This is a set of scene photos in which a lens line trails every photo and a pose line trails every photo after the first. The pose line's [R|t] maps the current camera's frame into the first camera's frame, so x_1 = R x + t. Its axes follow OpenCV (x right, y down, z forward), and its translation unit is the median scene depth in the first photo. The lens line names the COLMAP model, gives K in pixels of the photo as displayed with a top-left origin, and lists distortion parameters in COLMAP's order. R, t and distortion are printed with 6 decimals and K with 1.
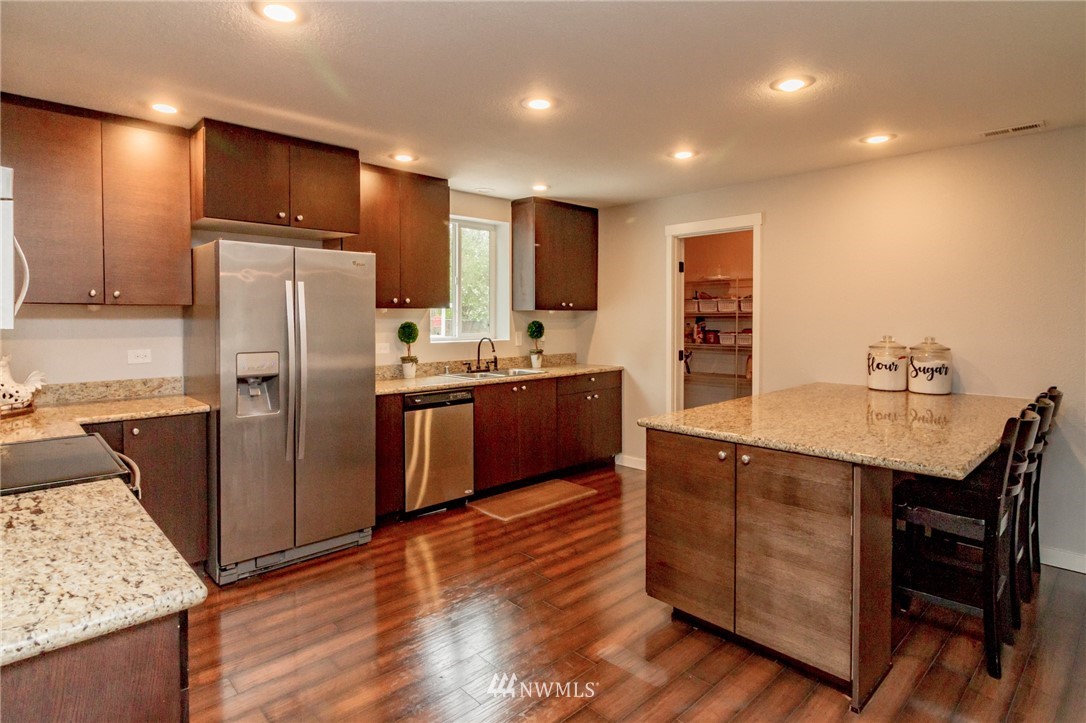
lens RADIAL K [[574.0, 0, 541.0], [0, 574.0, 330.6], [0, 0, 1]] dist [-0.001101, -0.000103]
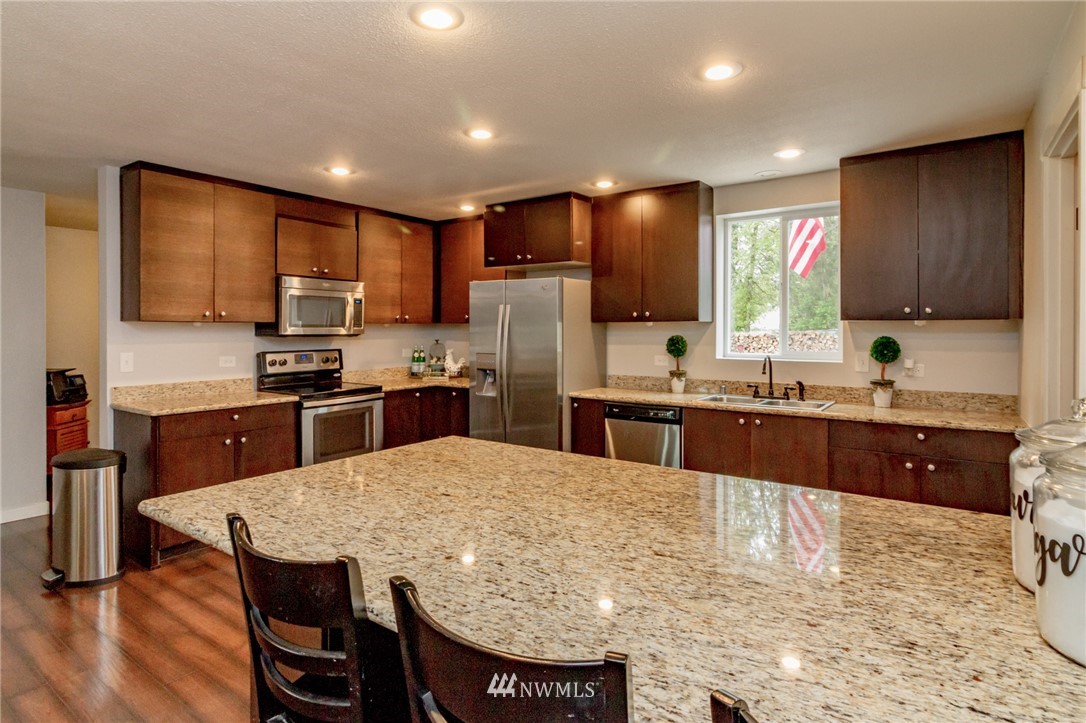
lens RADIAL K [[574.0, 0, 541.0], [0, 574.0, 330.6], [0, 0, 1]] dist [-0.001101, -0.000103]
pose [[0.196064, 0.001083, -0.980591, 0.686565], [-0.026483, 0.999640, -0.004191, -0.012745], [0.980233, 0.026791, 0.196022, 0.576952]]
